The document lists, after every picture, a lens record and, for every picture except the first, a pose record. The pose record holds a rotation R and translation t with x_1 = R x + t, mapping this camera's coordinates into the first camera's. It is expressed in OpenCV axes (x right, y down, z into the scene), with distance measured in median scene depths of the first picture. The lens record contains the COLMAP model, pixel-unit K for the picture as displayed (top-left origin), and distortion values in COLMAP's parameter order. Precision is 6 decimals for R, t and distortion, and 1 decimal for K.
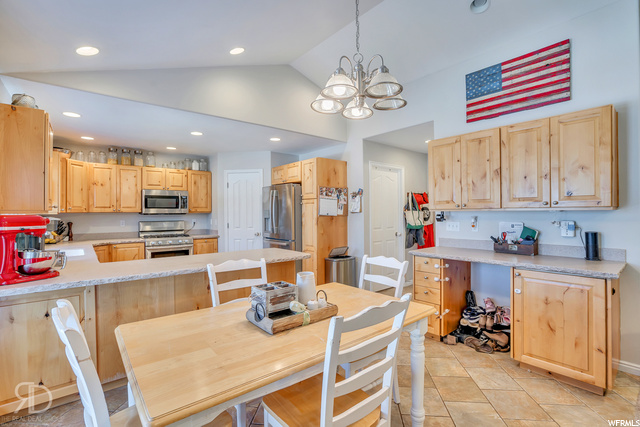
lens RADIAL K [[297.3, 0, 314.8], [0, 297.3, 213.2], [0, 0, 1]] dist [-0.024934, 0.000697]
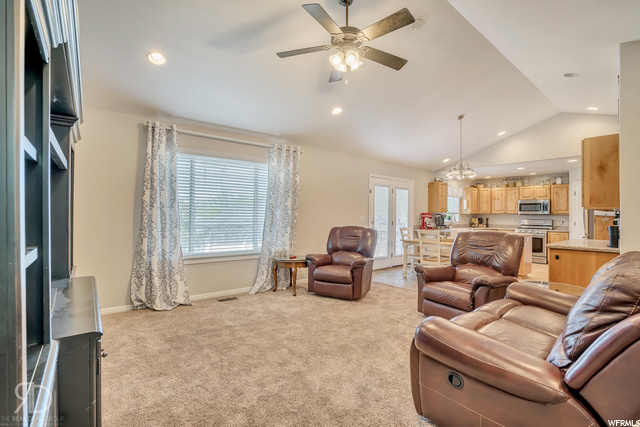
lens RADIAL K [[297.3, 0, 314.3], [0, 297.3, 212.8], [0, 0, 1]] dist [-0.024934, 0.000697]
pose [[-0.018478, -0.001154, -0.999829, 1.119768], [-0.012871, 0.999917, -0.000917, 0.009597], [0.999746, 0.012851, -0.018491, -0.154845]]
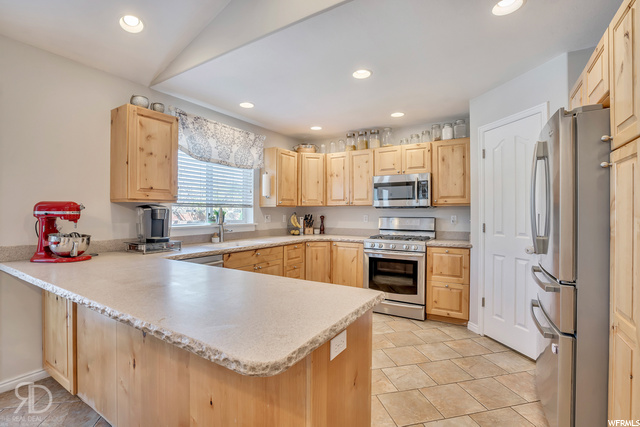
lens RADIAL K [[297.3, 0, 322.6], [0, 297.3, 211.9], [0, 0, 1]] dist [-0.024934, 0.000697]
pose [[0.337477, 0.000765, -0.941334, 0.123432], [-0.007975, 0.999966, -0.002046, 0.017104], [0.941300, 0.008198, 0.337471, 0.584311]]
